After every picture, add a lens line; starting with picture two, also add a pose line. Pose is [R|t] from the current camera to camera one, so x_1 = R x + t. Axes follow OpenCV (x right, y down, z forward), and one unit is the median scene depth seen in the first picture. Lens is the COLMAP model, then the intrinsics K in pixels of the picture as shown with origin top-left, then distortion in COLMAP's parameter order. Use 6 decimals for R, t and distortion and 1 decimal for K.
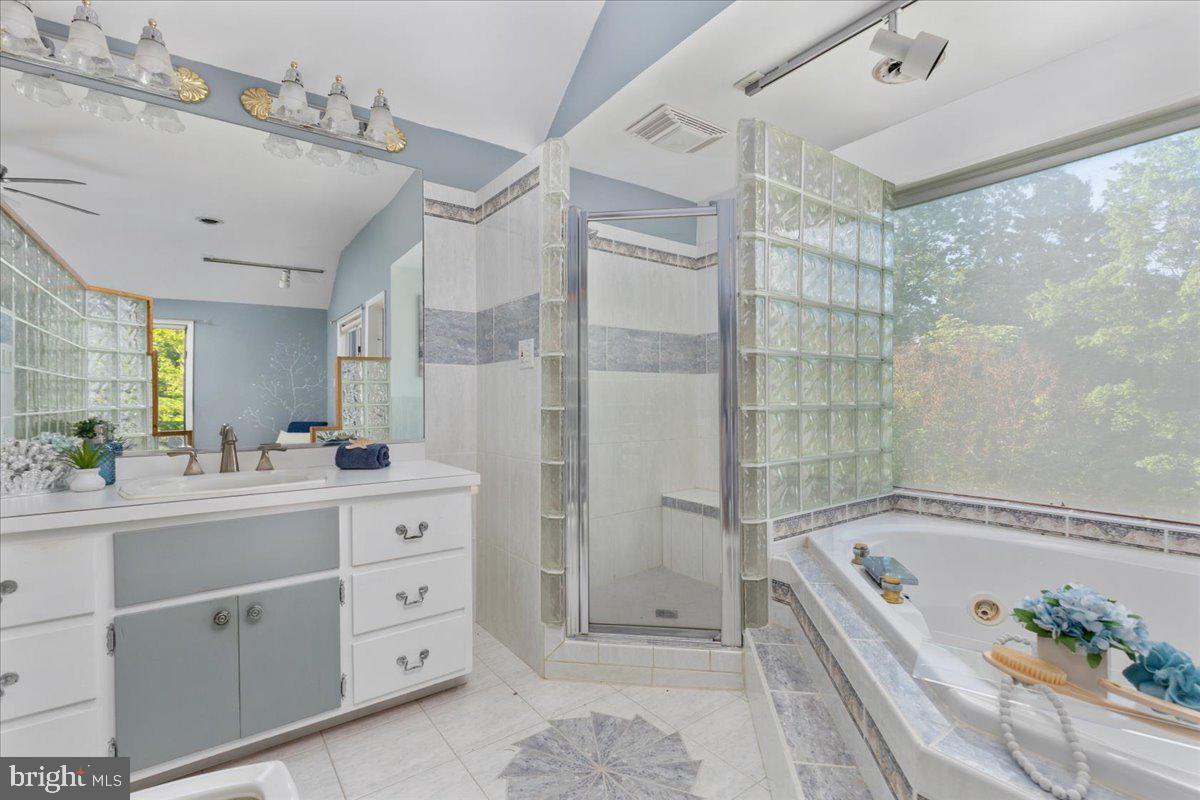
lens RADIAL K [[538.1, 0, 602.8], [0, 538.1, 401.4], [0, 0, 1]] dist [0.004423, -0.001400]
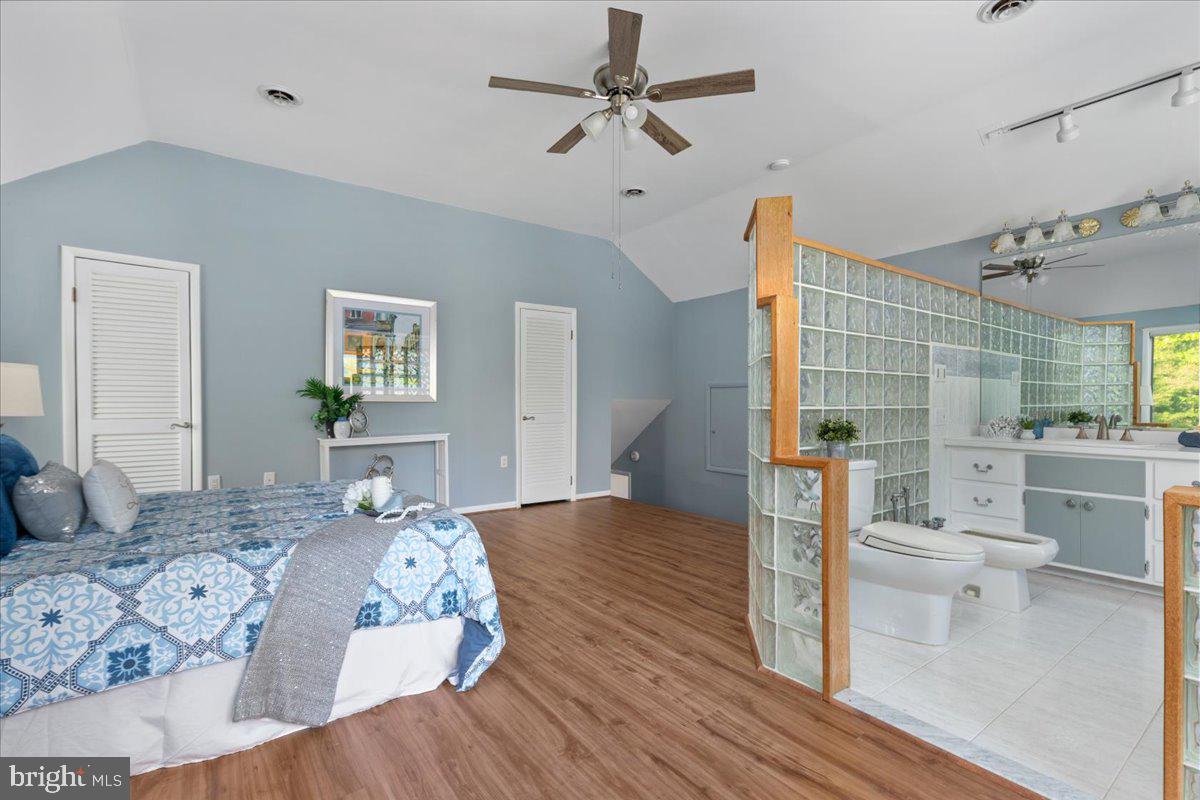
lens RADIAL K [[538.1, 0, 597.0], [0, 538.1, 402.4], [0, 0, 1]] dist [0.004423, -0.001400]
pose [[-0.017718, 0.009175, -0.999801, 0.547903], [-0.006035, 0.999939, 0.009283, 0.001426], [0.999825, 0.006198, -0.017662, -0.310478]]
